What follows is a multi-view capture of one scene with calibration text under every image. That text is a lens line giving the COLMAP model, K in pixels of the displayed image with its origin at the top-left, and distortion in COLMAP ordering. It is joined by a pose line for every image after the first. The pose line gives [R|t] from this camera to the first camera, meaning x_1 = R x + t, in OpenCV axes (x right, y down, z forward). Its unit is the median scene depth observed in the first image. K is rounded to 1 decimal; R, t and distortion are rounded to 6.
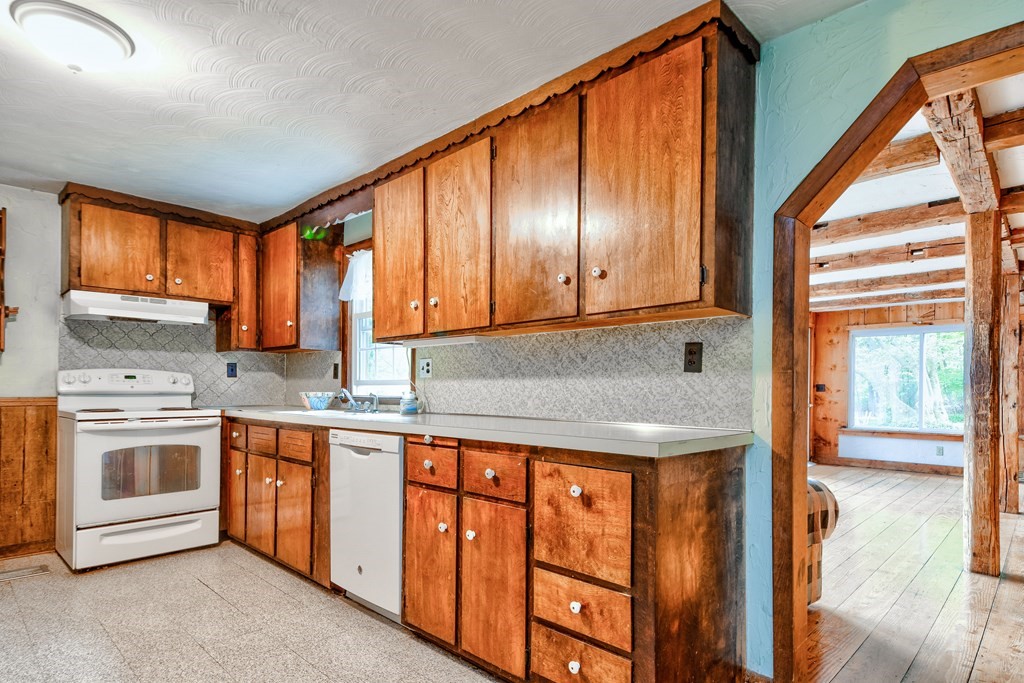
lens RADIAL K [[548.8, 0, 521.5], [0, 548.8, 388.2], [0, 0, 1]] dist [0.070164, -0.044557]
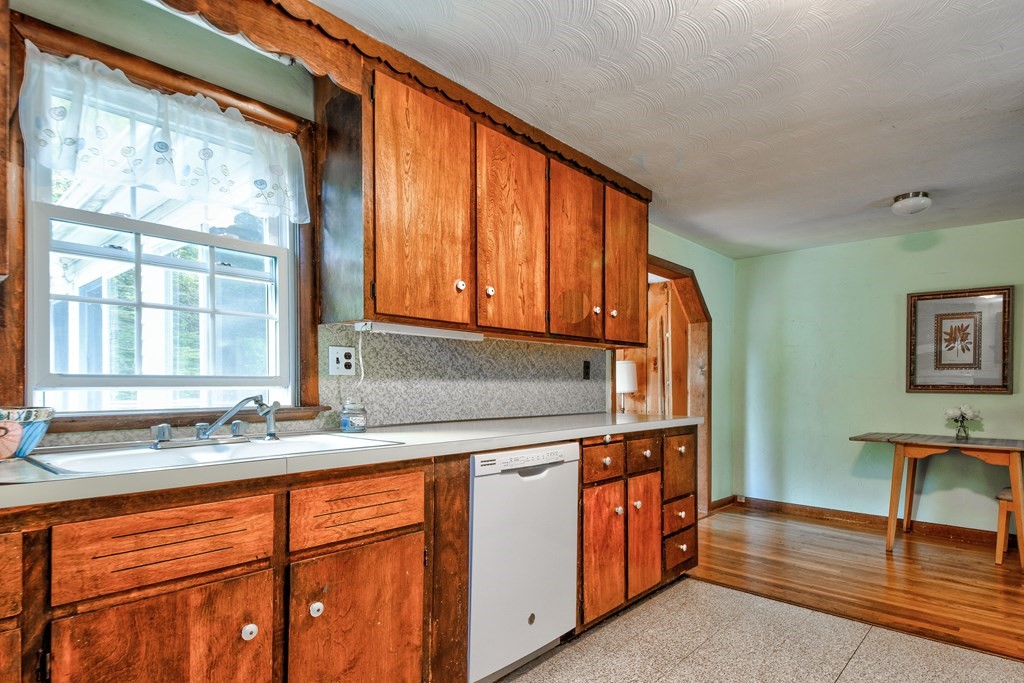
lens RADIAL K [[553.5, 0, 505.1], [0, 553.5, 388.2], [0, 0, 1]] dist [0.073239, -0.058232]
pose [[-0.022331, -0.010912, 0.999691, -0.979029], [-0.006850, 0.999919, 0.010762, -0.014137], [-0.999727, -0.006607, -0.022404, 0.944289]]
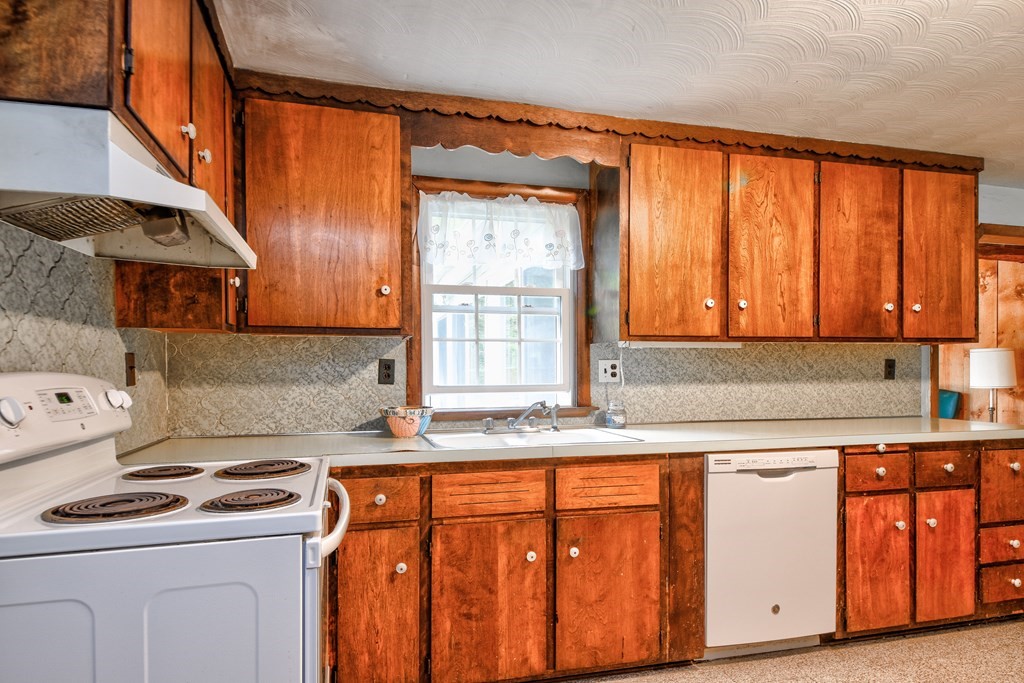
lens RADIAL K [[552.2, 0, 489.1], [0, 552.2, 379.5], [0, 0, 1]] dist [0.067637, -0.036269]
pose [[0.532921, -0.021474, 0.845893, -1.137162], [0.003835, 0.999729, 0.022963, -0.050365], [-0.846157, -0.008994, 0.532858, 0.812765]]
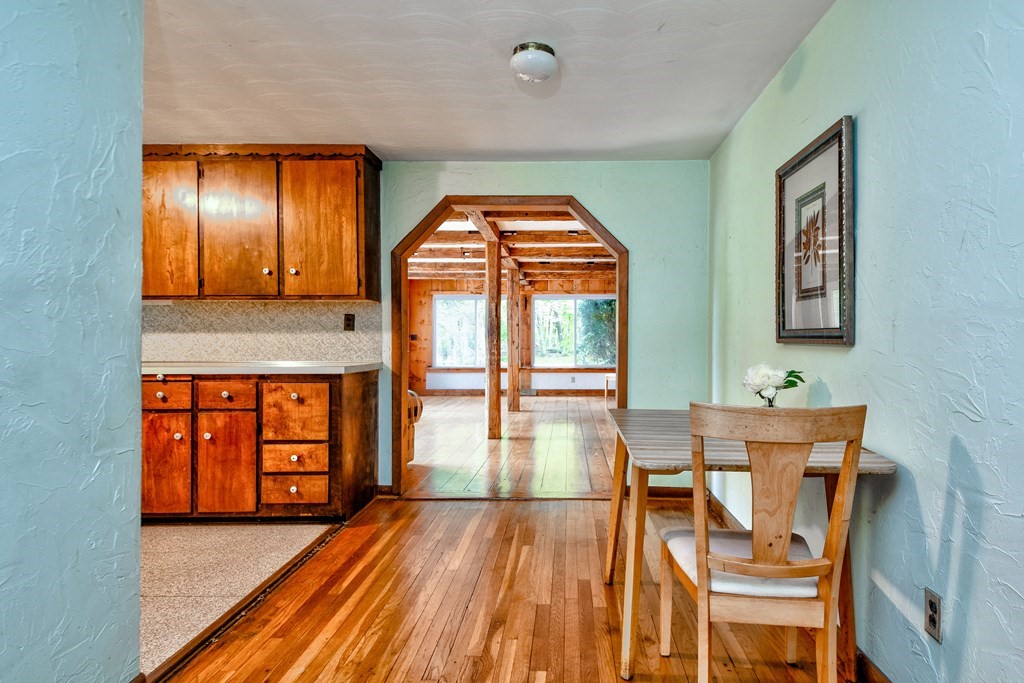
lens RADIAL K [[568.9, 0, 557.8], [0, 568.9, 342.6], [0, 0, 1]] dist [0.036509, -0.000679]
pose [[0.739310, -0.010180, 0.673288, -0.317608], [0.003388, 0.999929, 0.011398, -0.007028], [-0.673357, -0.006146, 0.739292, -0.596297]]
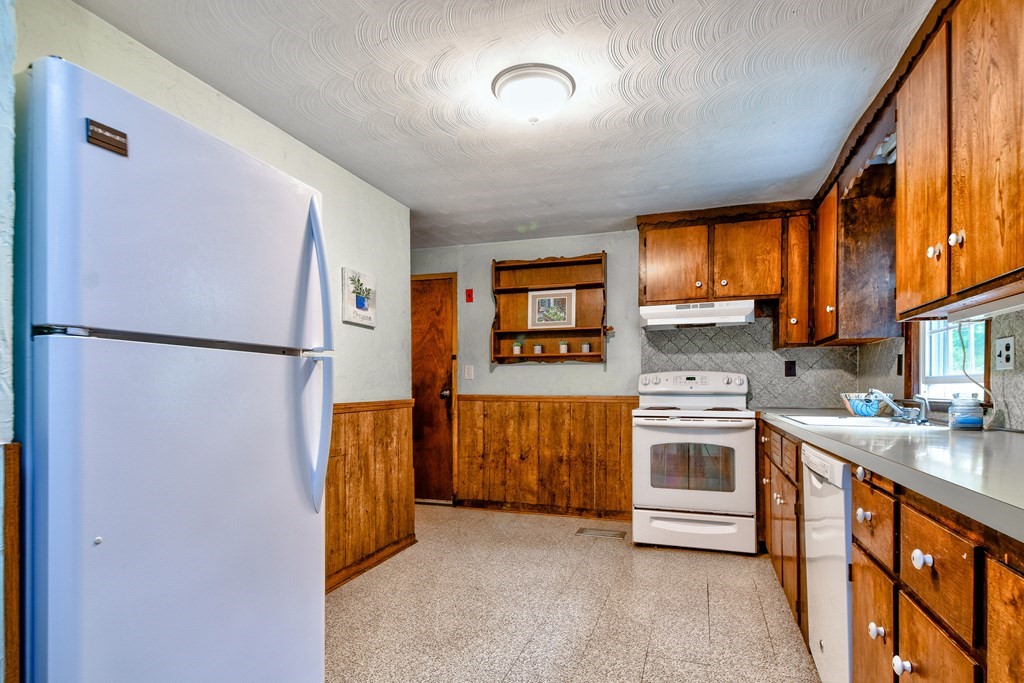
lens RADIAL K [[548.8, 0, 521.5], [0, 548.8, 388.2], [0, 0, 1]] dist [0.070164, -0.044557]
pose [[0.435802, -0.002882, -0.900038, 0.166699], [0.003202, 0.999994, -0.001651, -0.000241], [0.900037, -0.002163, 0.435809, 0.310070]]
